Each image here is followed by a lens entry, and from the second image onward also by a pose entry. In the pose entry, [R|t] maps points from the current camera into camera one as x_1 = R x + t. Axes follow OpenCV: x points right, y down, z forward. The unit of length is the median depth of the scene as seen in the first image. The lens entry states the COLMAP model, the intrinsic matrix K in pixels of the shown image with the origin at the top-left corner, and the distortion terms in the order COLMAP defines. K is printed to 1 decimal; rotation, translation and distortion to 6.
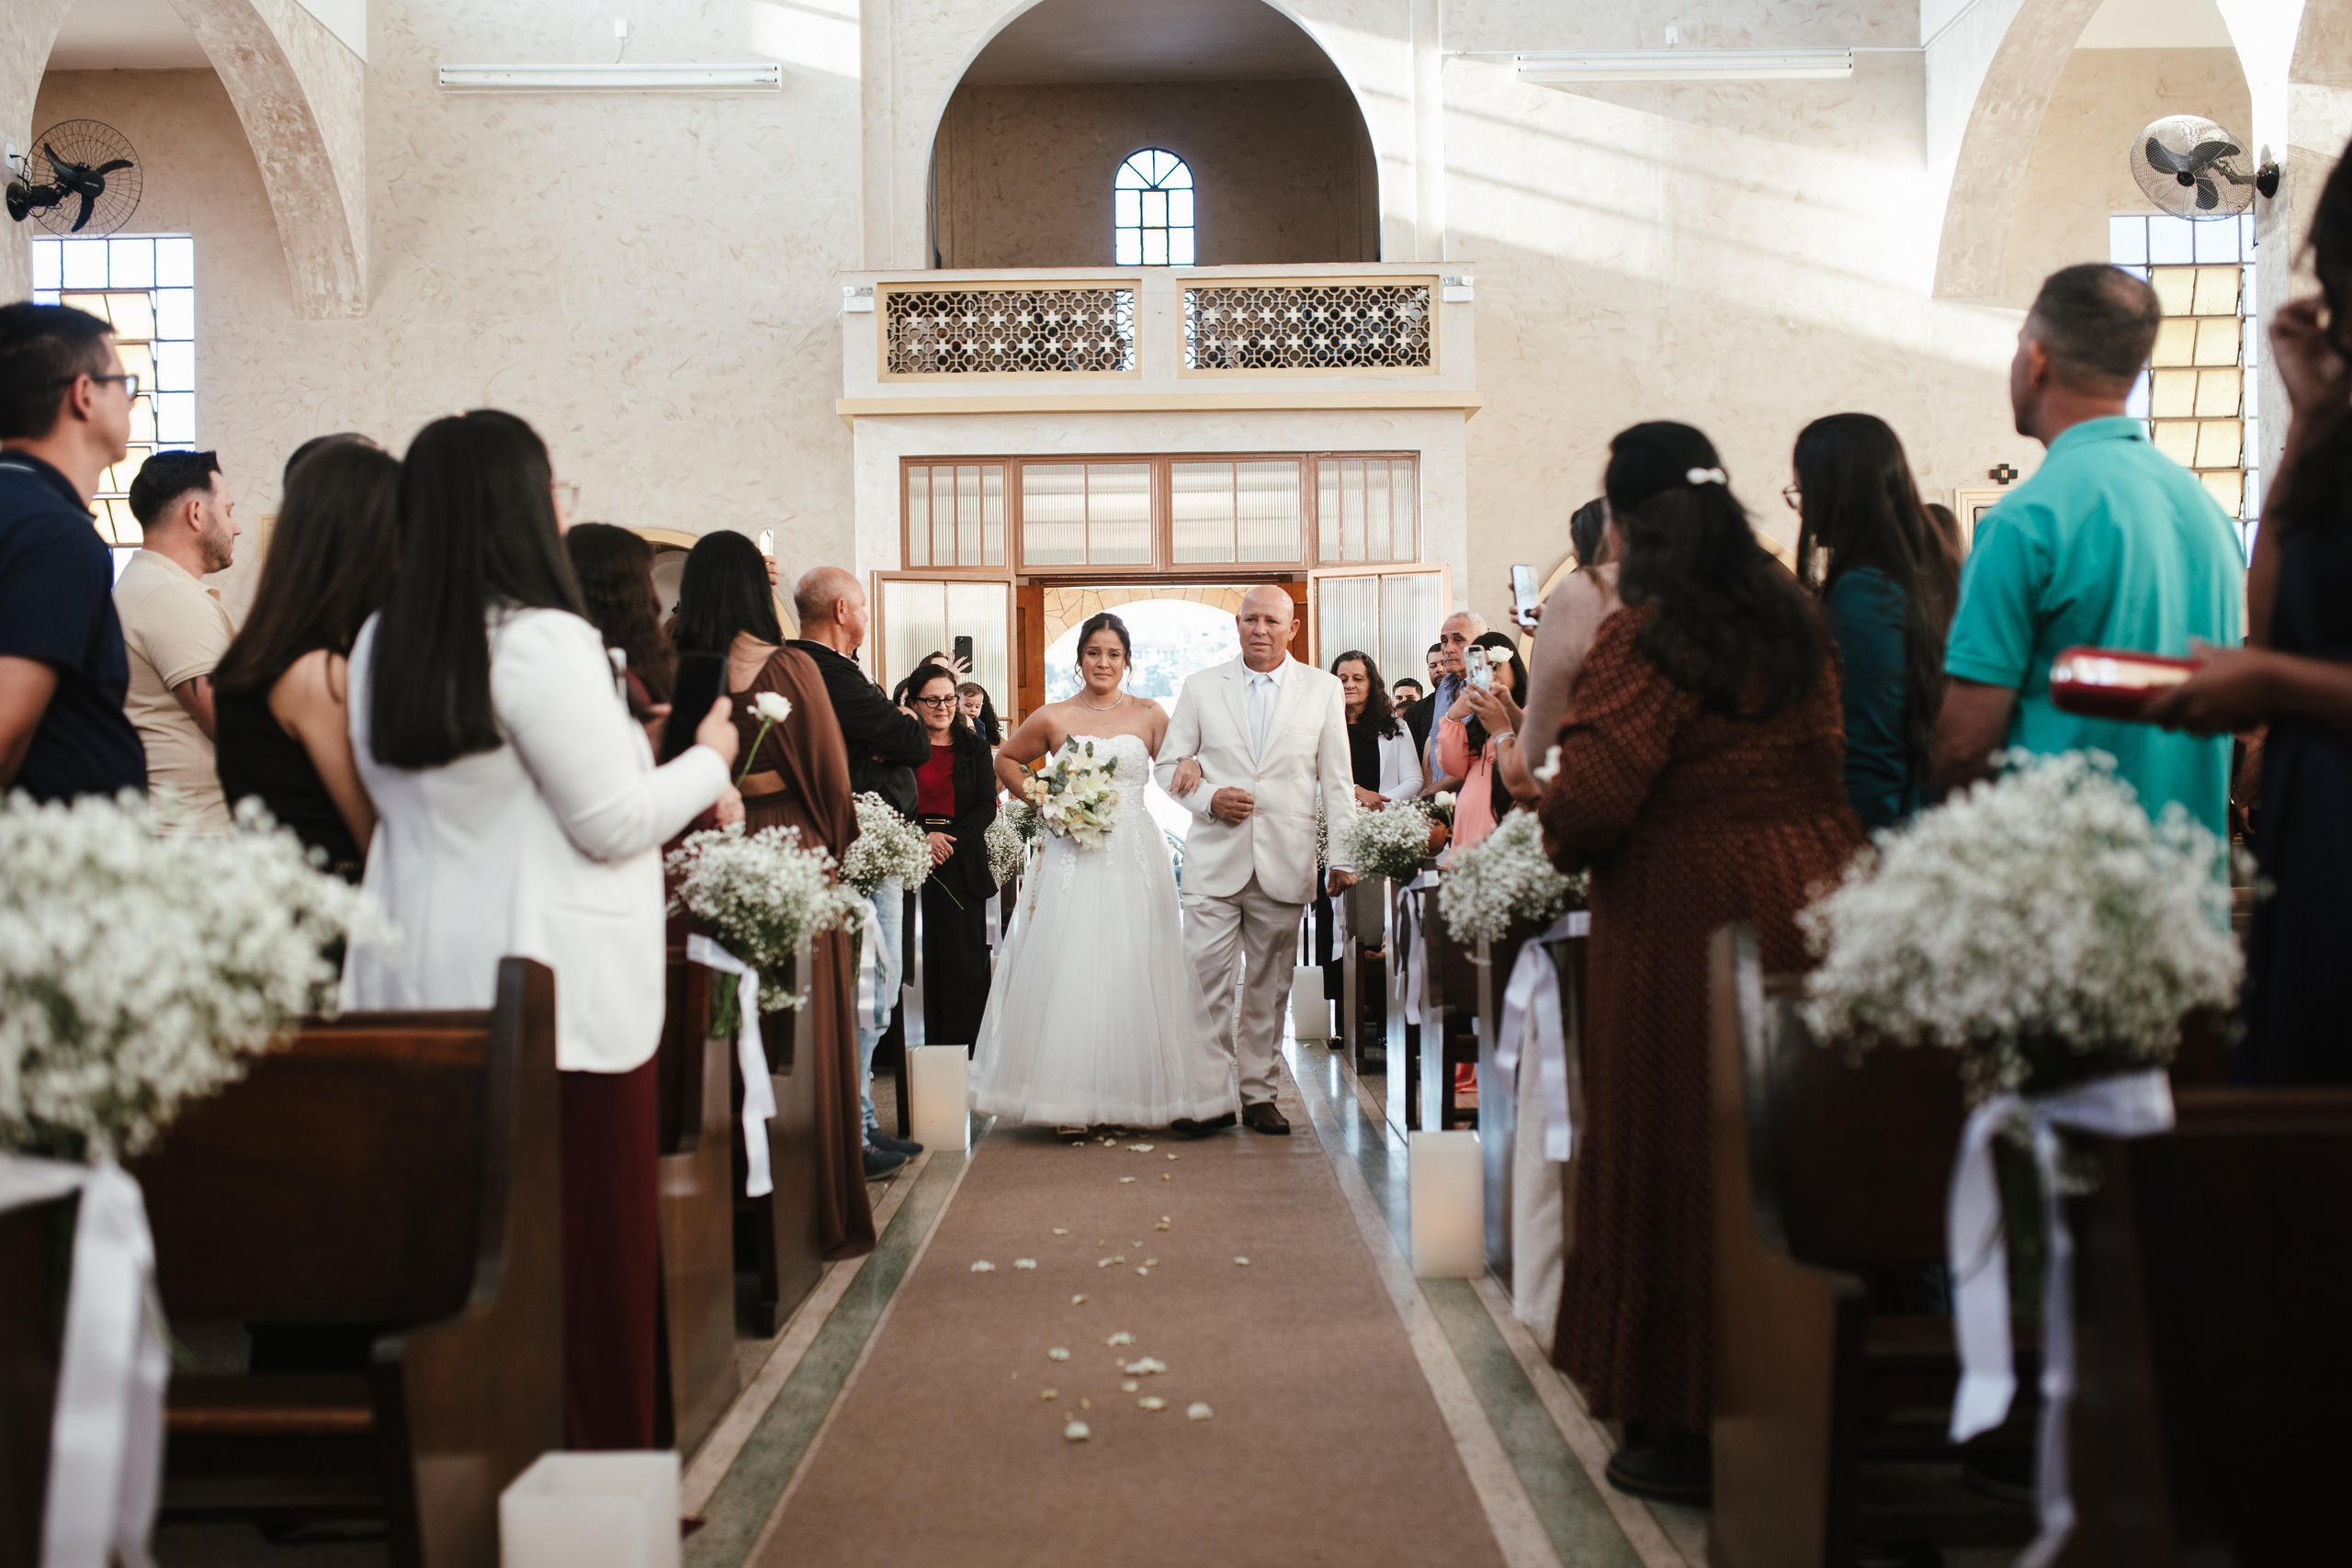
lens RADIAL K [[2260.4, 0, 1158.1], [0, 2260.4, 774.2], [0, 0, 1]] dist [-0.024649, 0.000000]
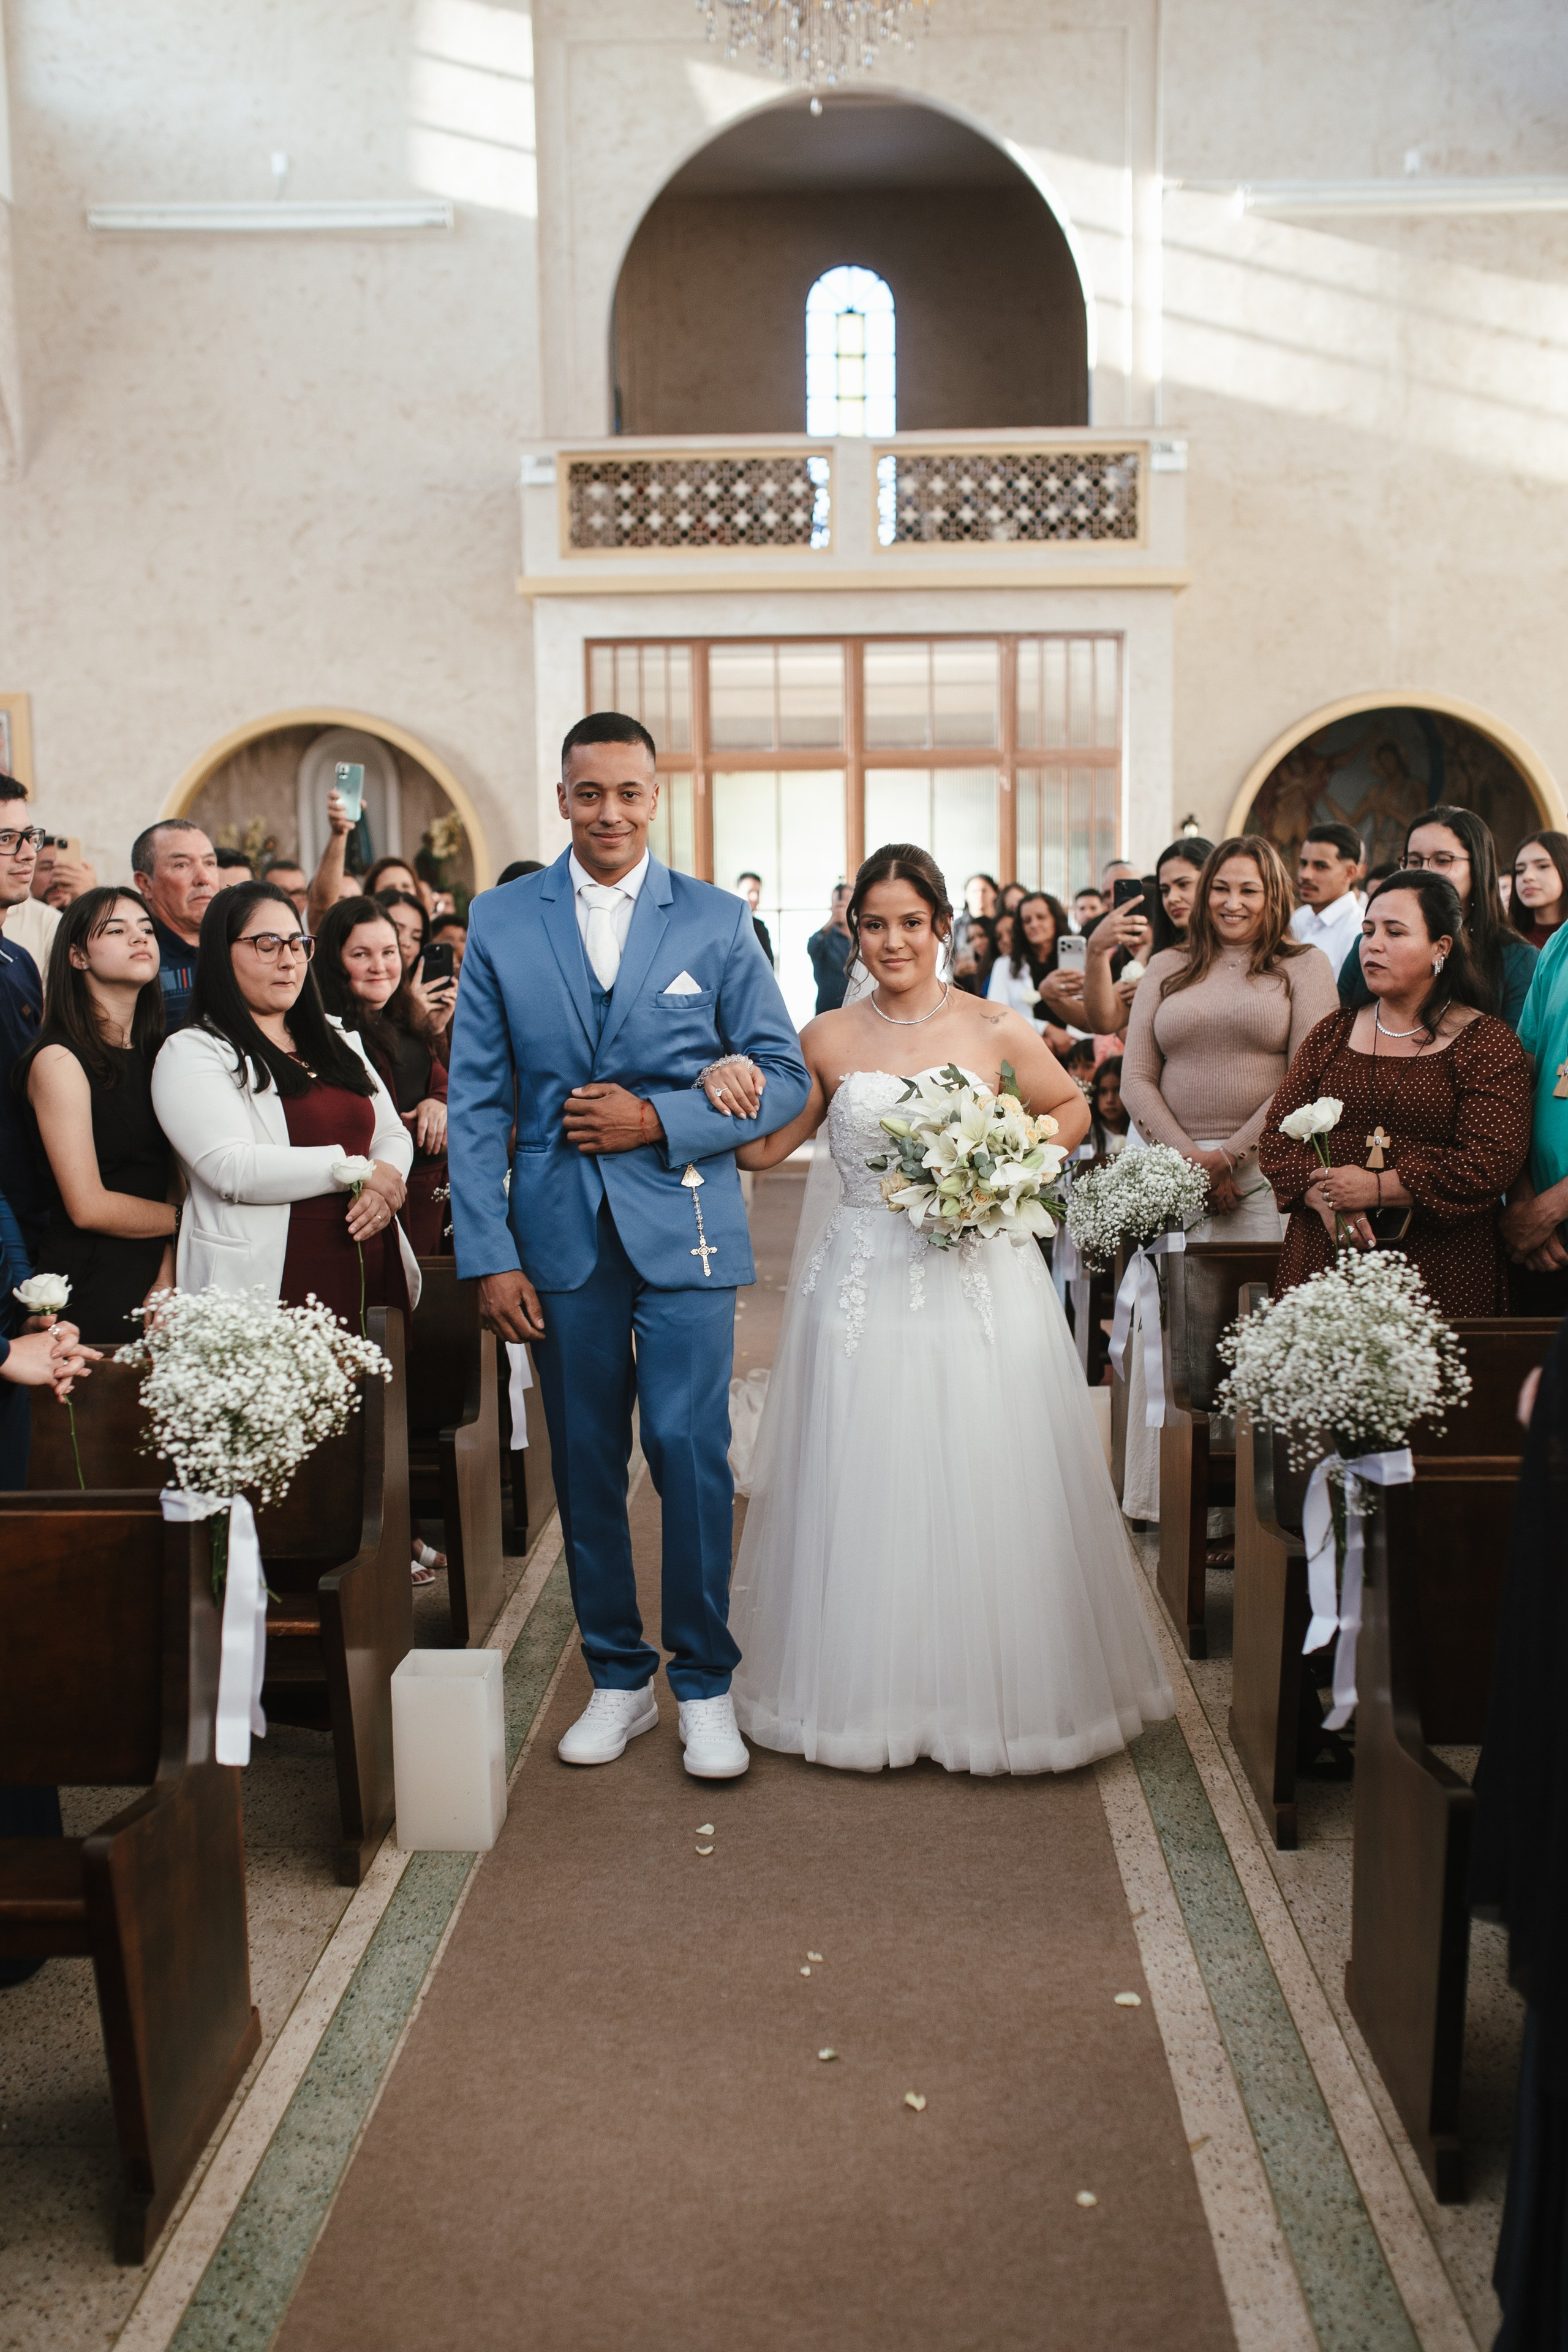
lens RADIAL K [[2510.9, 0, 773.5], [0, 2510.9, 1270.4], [0, 0, 1]] dist [-0.022774, 0.000000]
pose [[0.999493, 0.006591, -0.031134, 0.001911], [-0.001992, 0.989360, 0.145473, -0.029244], [0.031761, -0.145337, 0.988872, -0.092704]]
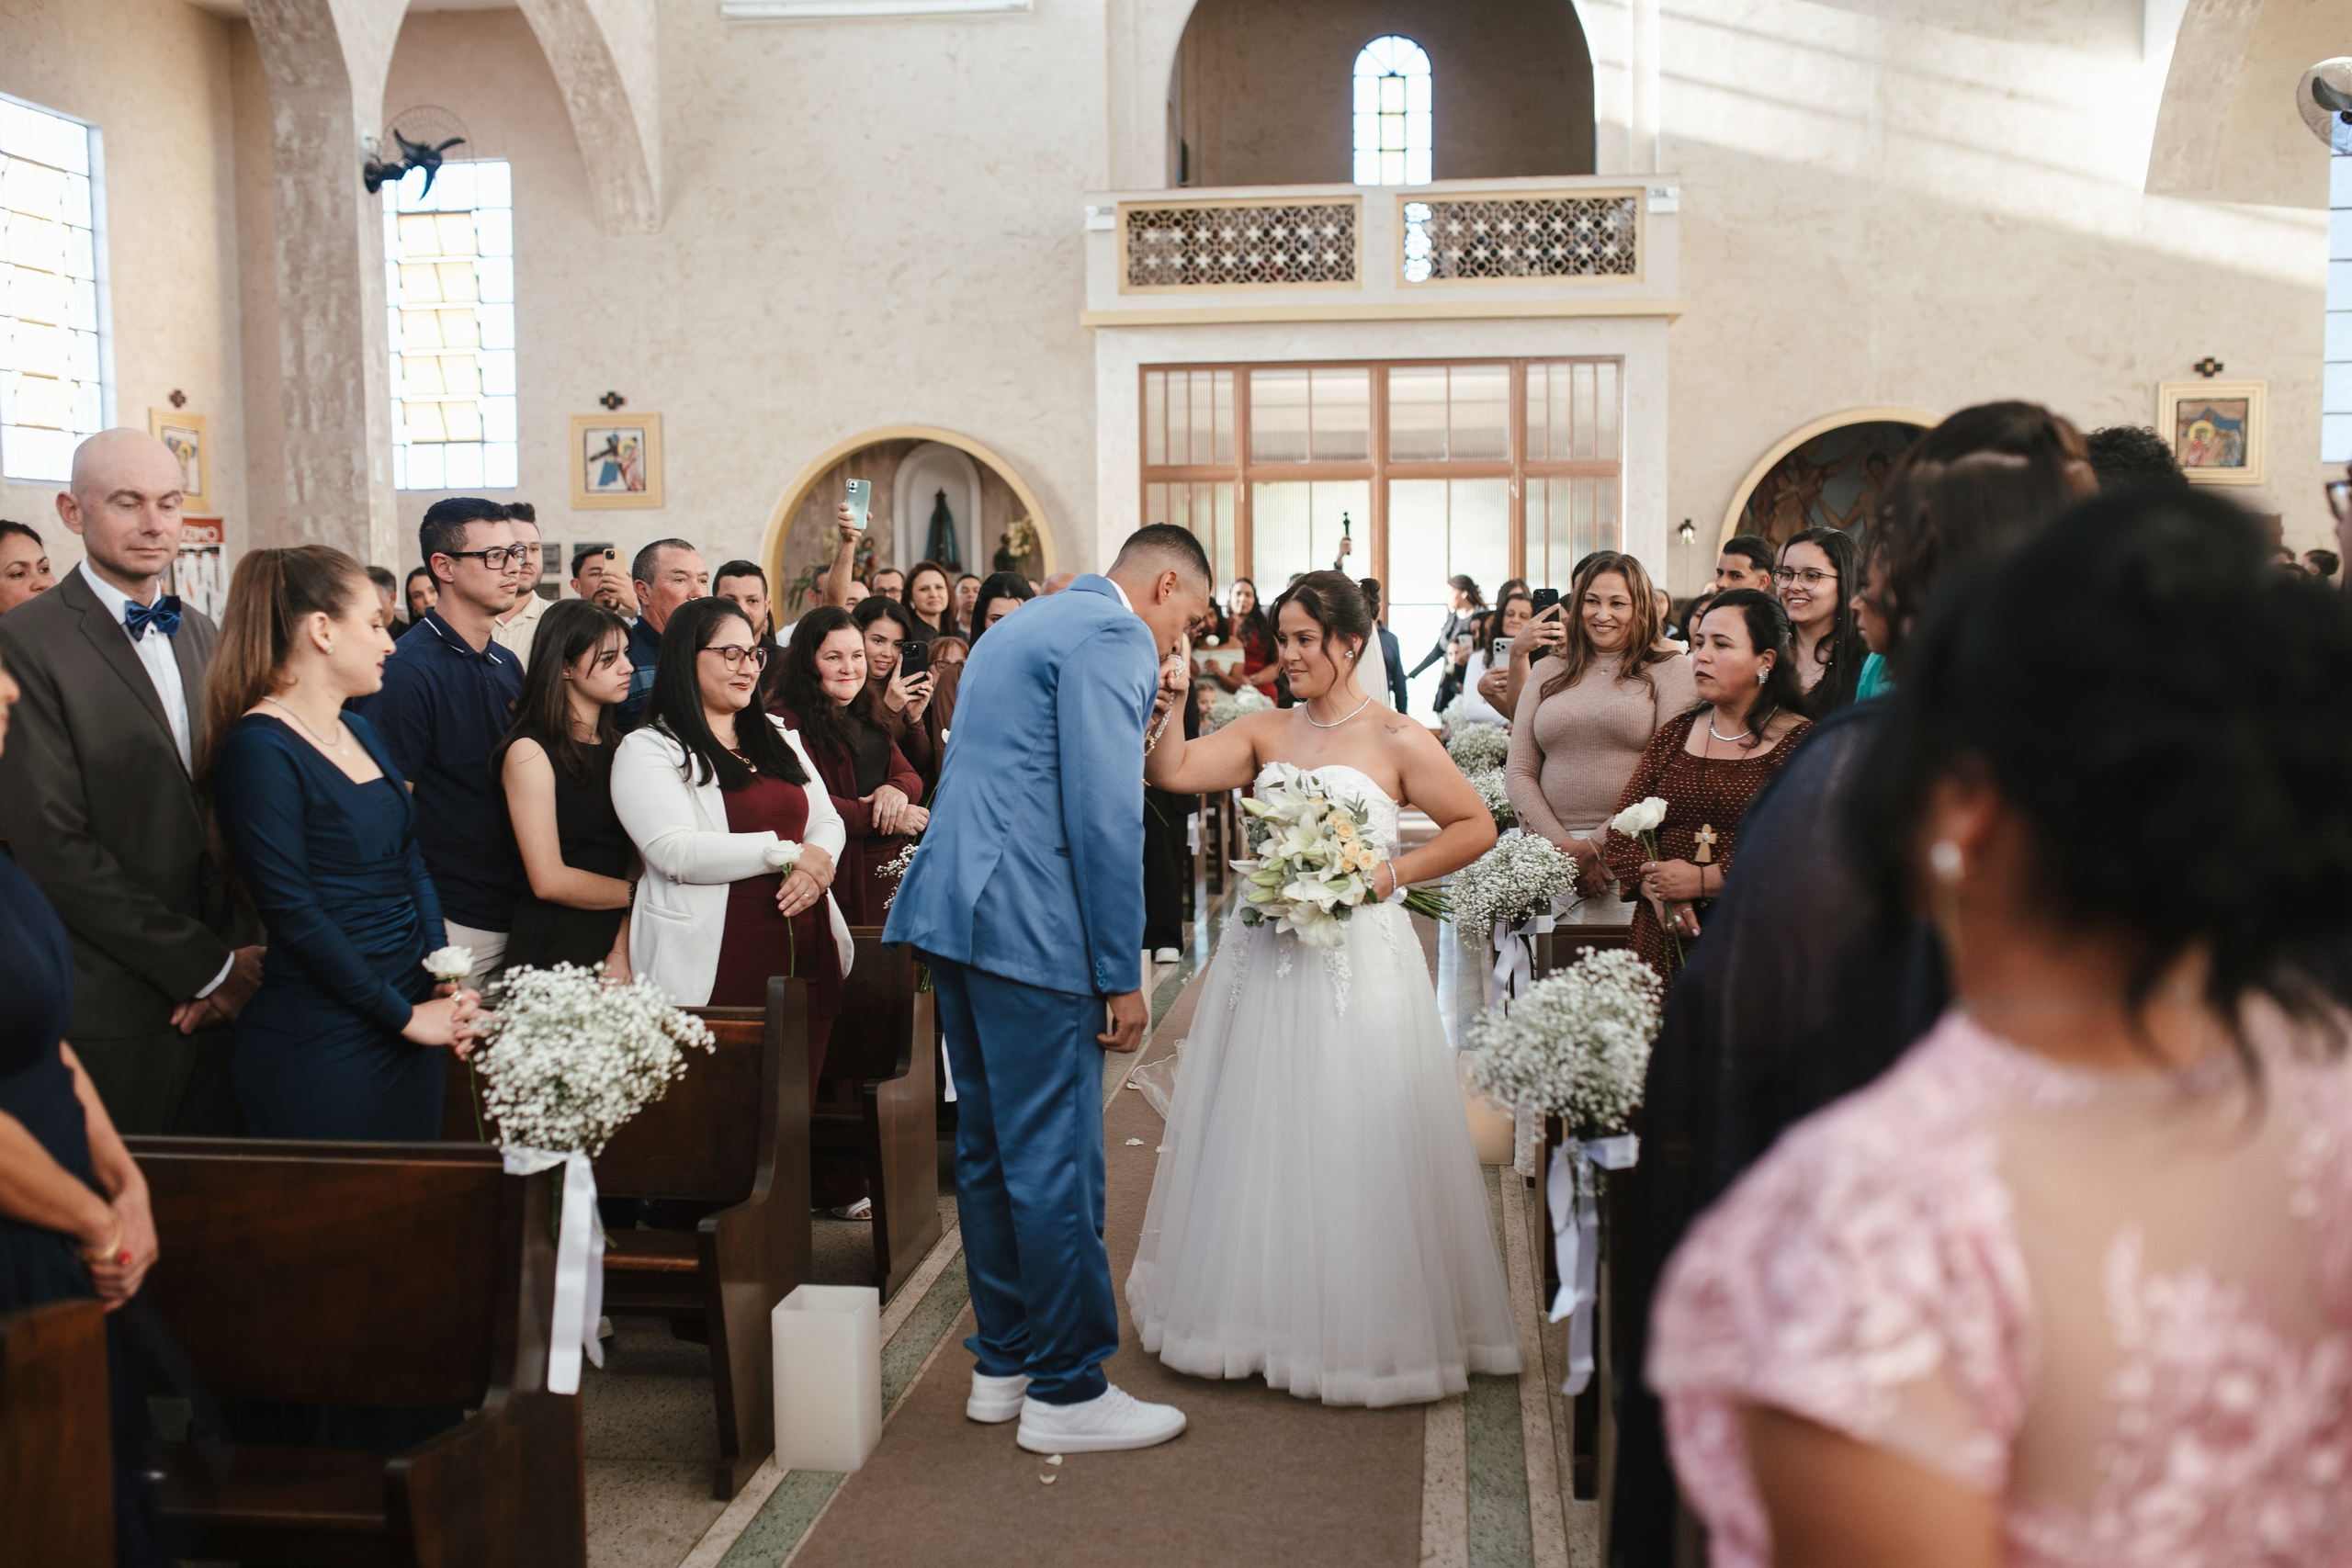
lens RADIAL K [[2260.4, 0, 1158.0], [0, 2260.4, 773.4], [0, 0, 1]] dist [-0.024649, 0.000000]
pose [[0.992623, 0.015094, -0.120303, 0.028840], [-0.005211, 0.996615, 0.082046, -0.032993], [0.121134, -0.080814, 0.989341, -0.090293]]
